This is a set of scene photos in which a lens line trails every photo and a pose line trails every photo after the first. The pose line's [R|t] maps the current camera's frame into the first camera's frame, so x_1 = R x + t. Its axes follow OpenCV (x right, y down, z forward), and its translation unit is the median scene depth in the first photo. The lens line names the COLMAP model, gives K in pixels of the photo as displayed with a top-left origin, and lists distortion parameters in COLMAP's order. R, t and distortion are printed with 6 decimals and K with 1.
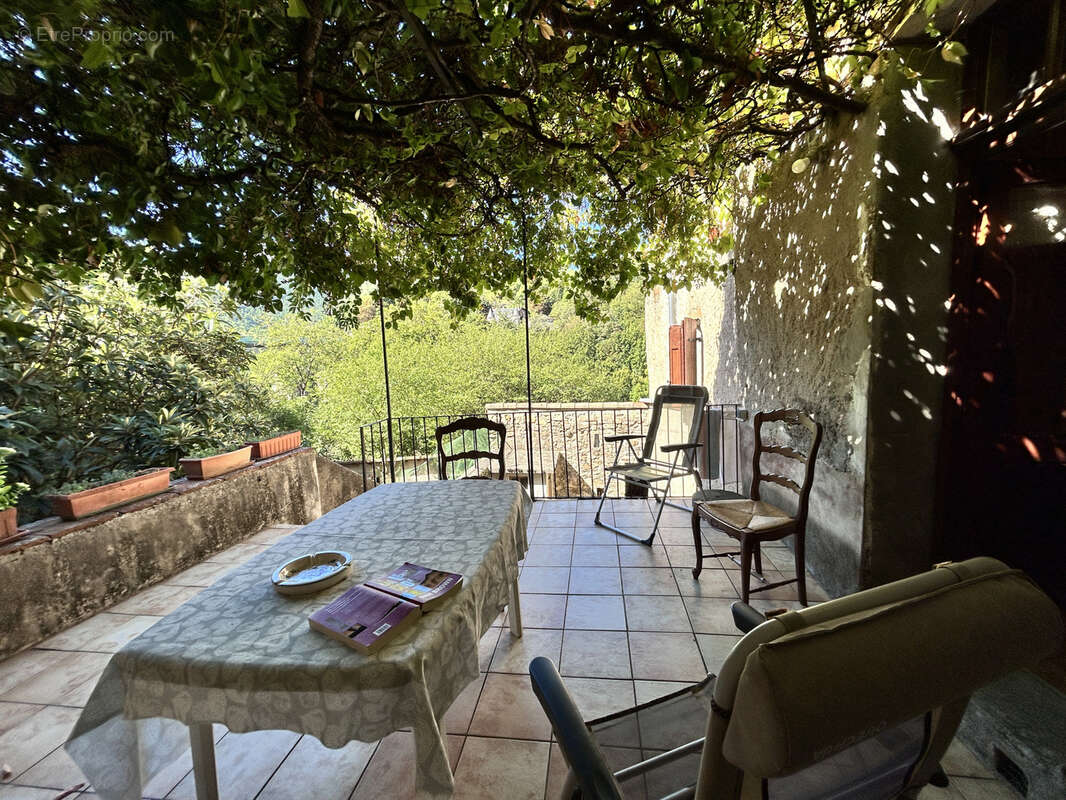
lens RADIAL K [[429.2, 0, 532.7], [0, 429.2, 396.9], [0, 0, 1]] dist [0.004496, 0.000261]
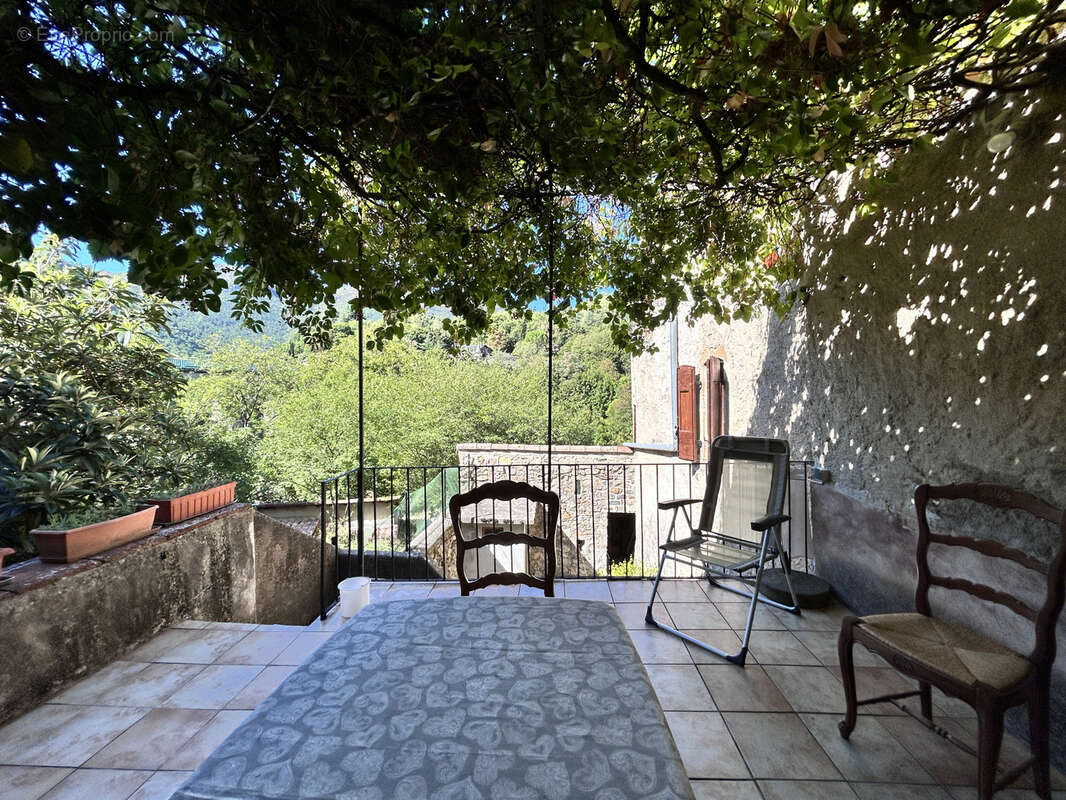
lens RADIAL K [[429.2, 0, 534.3], [0, 429.2, 397.5], [0, 0, 1]] dist [0.004496, 0.000261]
pose [[0.994754, 0.036686, 0.095496, -0.118167], [-0.028228, 0.995679, -0.088465, -0.016839], [-0.098329, 0.085305, 0.991491, 0.230644]]
